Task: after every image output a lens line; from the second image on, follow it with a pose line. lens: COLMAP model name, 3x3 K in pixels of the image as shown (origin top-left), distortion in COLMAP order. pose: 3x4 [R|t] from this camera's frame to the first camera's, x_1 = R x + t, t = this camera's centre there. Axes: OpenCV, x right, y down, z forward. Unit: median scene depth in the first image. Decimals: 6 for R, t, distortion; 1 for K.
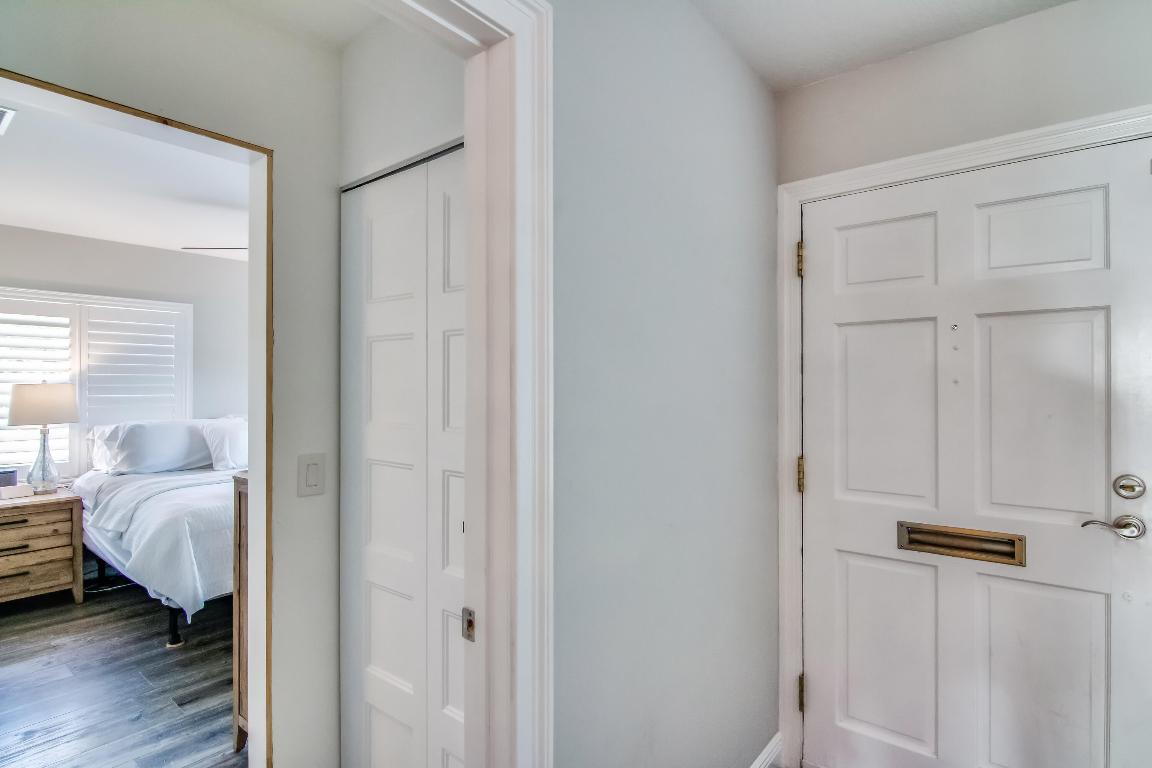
lens RADIAL K [[580.0, 0, 574.8], [0, 580.0, 386.0], [0, 0, 1]] dist [0.002527, 0.000077]
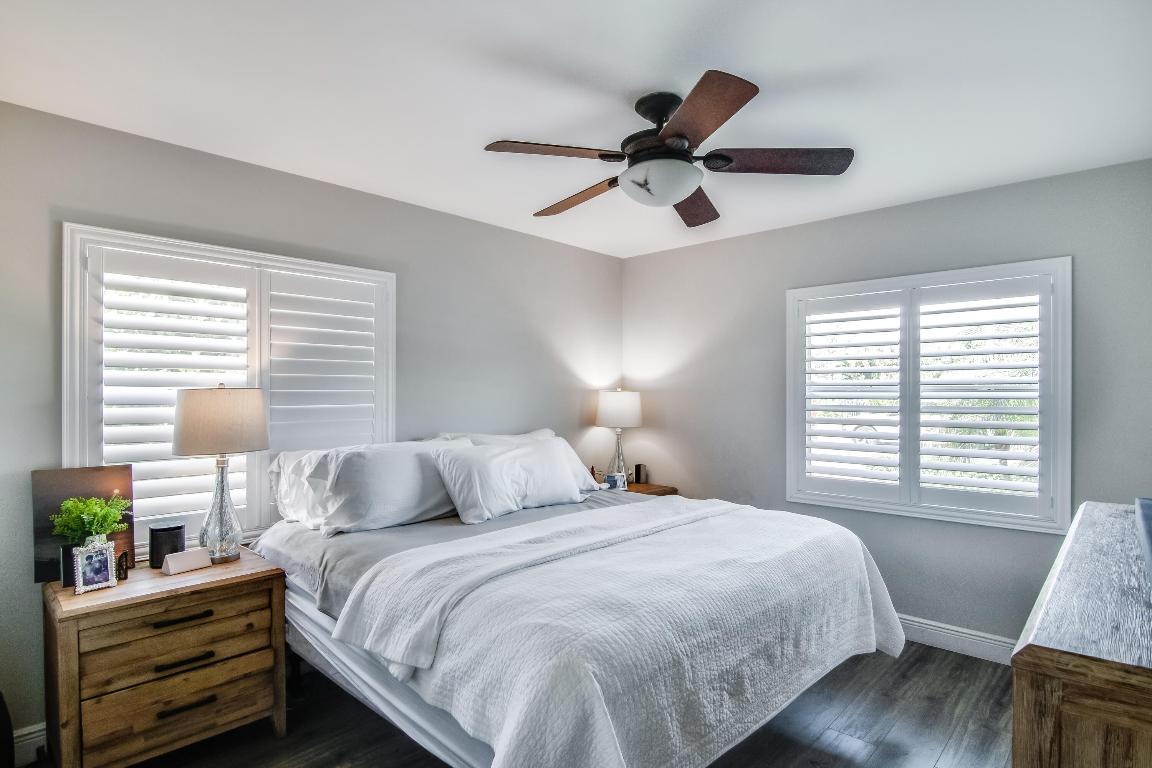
lens RADIAL K [[586.3, 0, 577.1], [0, 586.3, 389.6], [0, 0, 1]] dist [0.000596, -0.014338]
pose [[0.998760, 0.002889, -0.049710, -0.494408], [-0.002782, 0.999994, 0.002220, -0.005149], [0.049716, -0.002079, 0.998761, 0.380291]]
